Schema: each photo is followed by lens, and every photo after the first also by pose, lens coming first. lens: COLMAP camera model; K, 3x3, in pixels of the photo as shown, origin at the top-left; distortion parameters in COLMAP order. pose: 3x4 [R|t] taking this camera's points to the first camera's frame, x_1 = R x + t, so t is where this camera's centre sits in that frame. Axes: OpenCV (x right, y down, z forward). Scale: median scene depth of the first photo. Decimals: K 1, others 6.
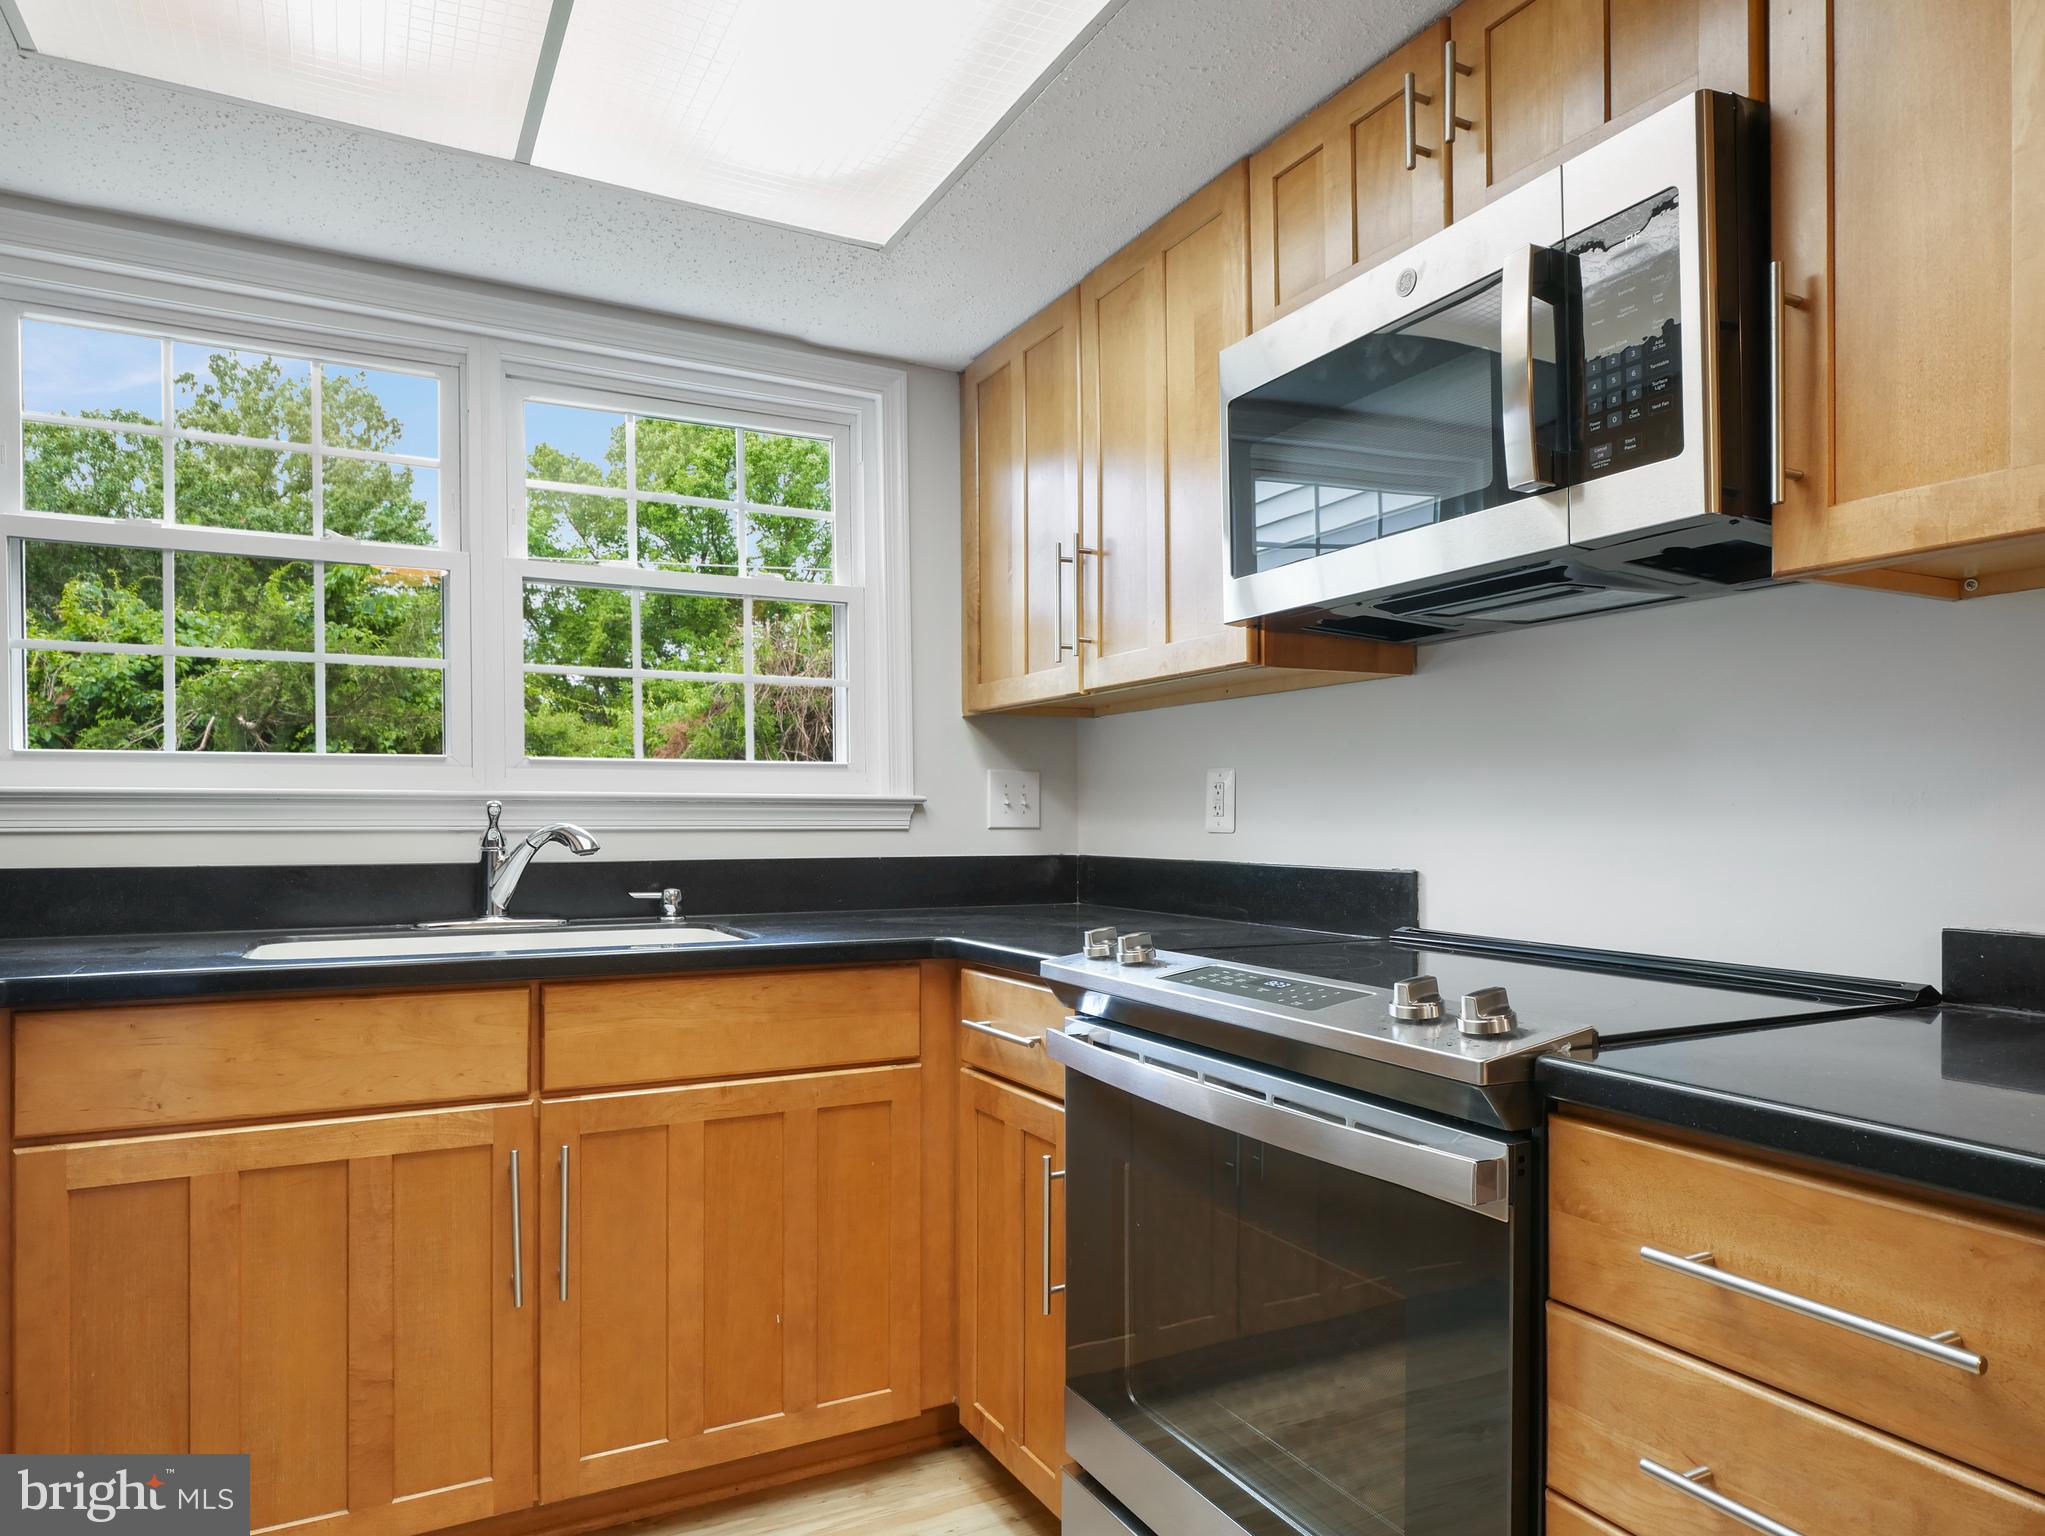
lens RADIAL K [[1288.3, 0, 1023.5], [0, 1288.3, 782.4], [0, 0, 1]] dist [-0.000687, 0.000964]
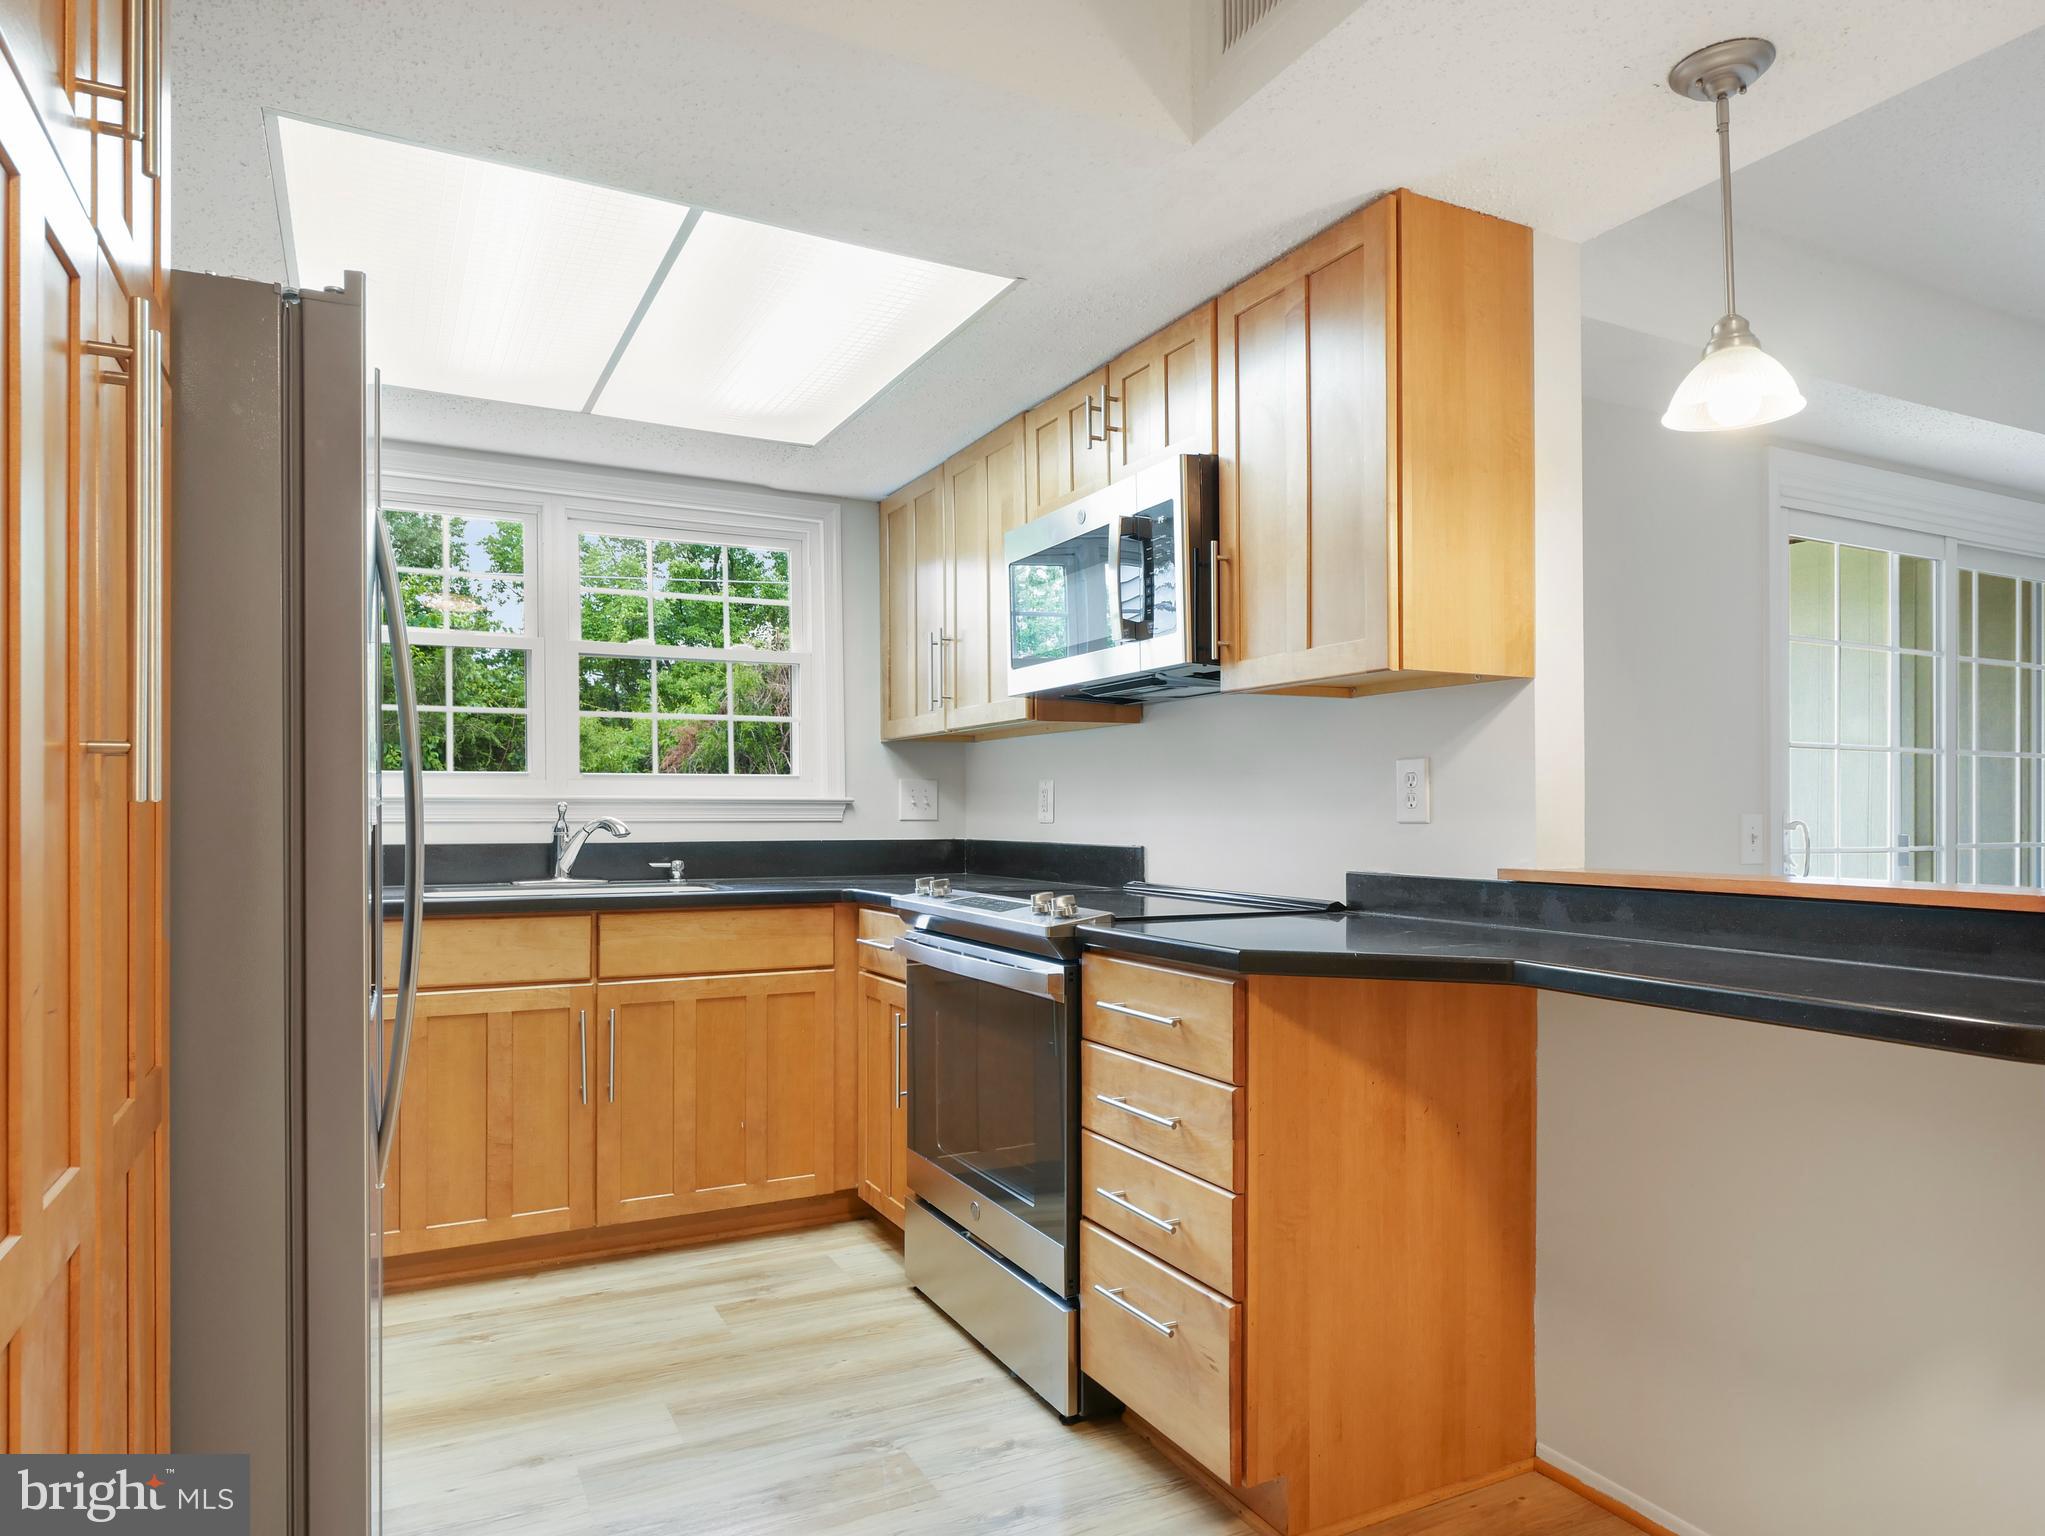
lens RADIAL K [[1284.7, 0, 1022.5], [0, 1284.7, 768.0], [0, 0, 1]] dist [0.001522, 0.000066]
pose [[0.999953, -0.001019, -0.009663, 0.172093], [0.000949, 0.999973, -0.007252, -0.016839], [0.009671, 0.007243, 0.999927, -0.592984]]
